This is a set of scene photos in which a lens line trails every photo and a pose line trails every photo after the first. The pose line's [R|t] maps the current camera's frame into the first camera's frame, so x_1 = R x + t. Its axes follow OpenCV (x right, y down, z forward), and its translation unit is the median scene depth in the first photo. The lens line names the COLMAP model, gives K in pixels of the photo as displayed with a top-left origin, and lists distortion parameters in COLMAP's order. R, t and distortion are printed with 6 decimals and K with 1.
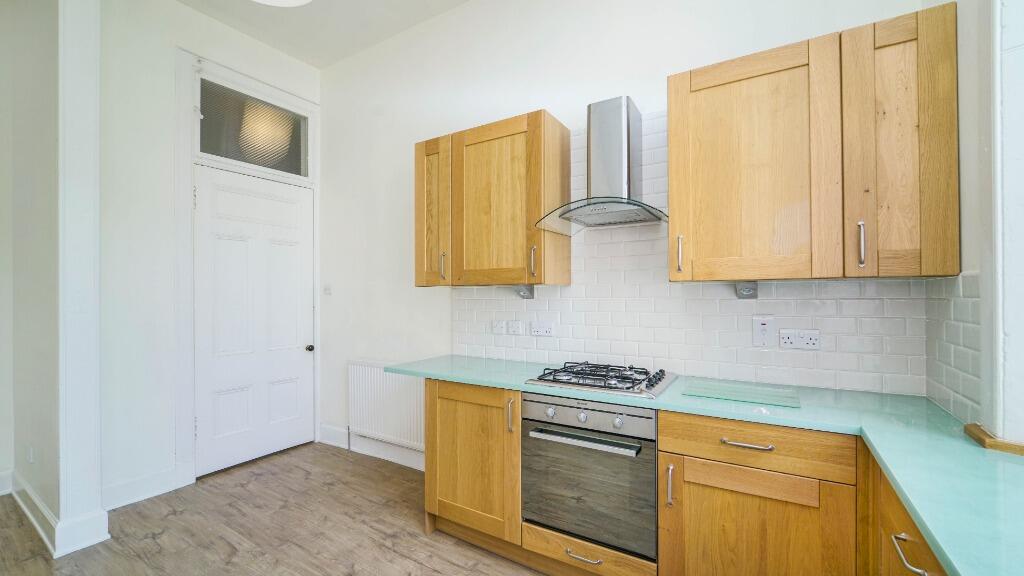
lens RADIAL K [[418.6, 0, 513.8], [0, 418.6, 292.0], [0, 0, 1]] dist [-0.000303, -0.000715]
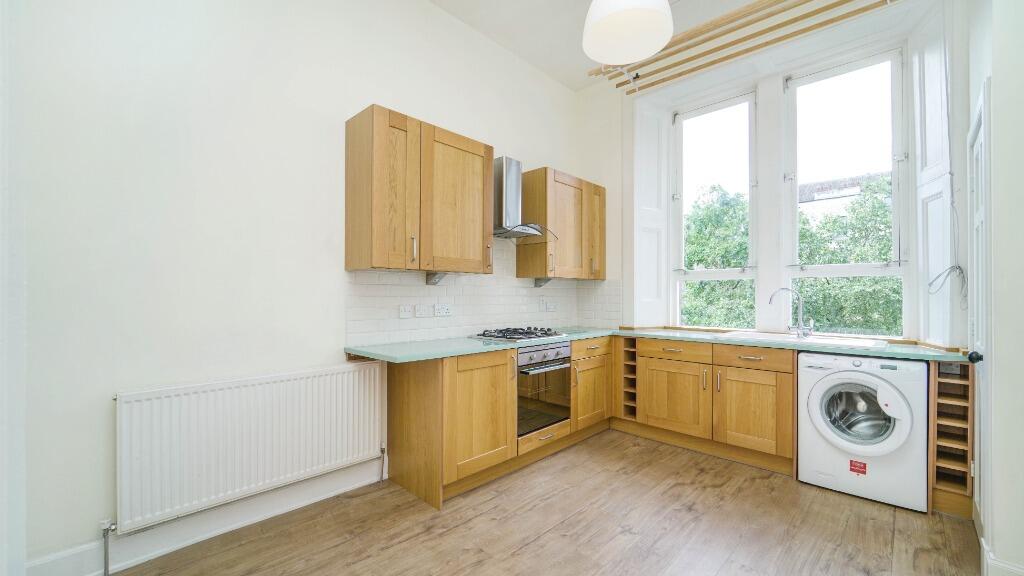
lens RADIAL K [[418.6, 0, 508.5], [0, 418.6, 291.3], [0, 0, 1]] dist [-0.000303, -0.000715]
pose [[0.202026, 0.014933, 0.979266, -1.134338], [-0.009991, 0.999863, -0.013186, 0.050366], [-0.979329, -0.007120, 0.202147, 0.600725]]
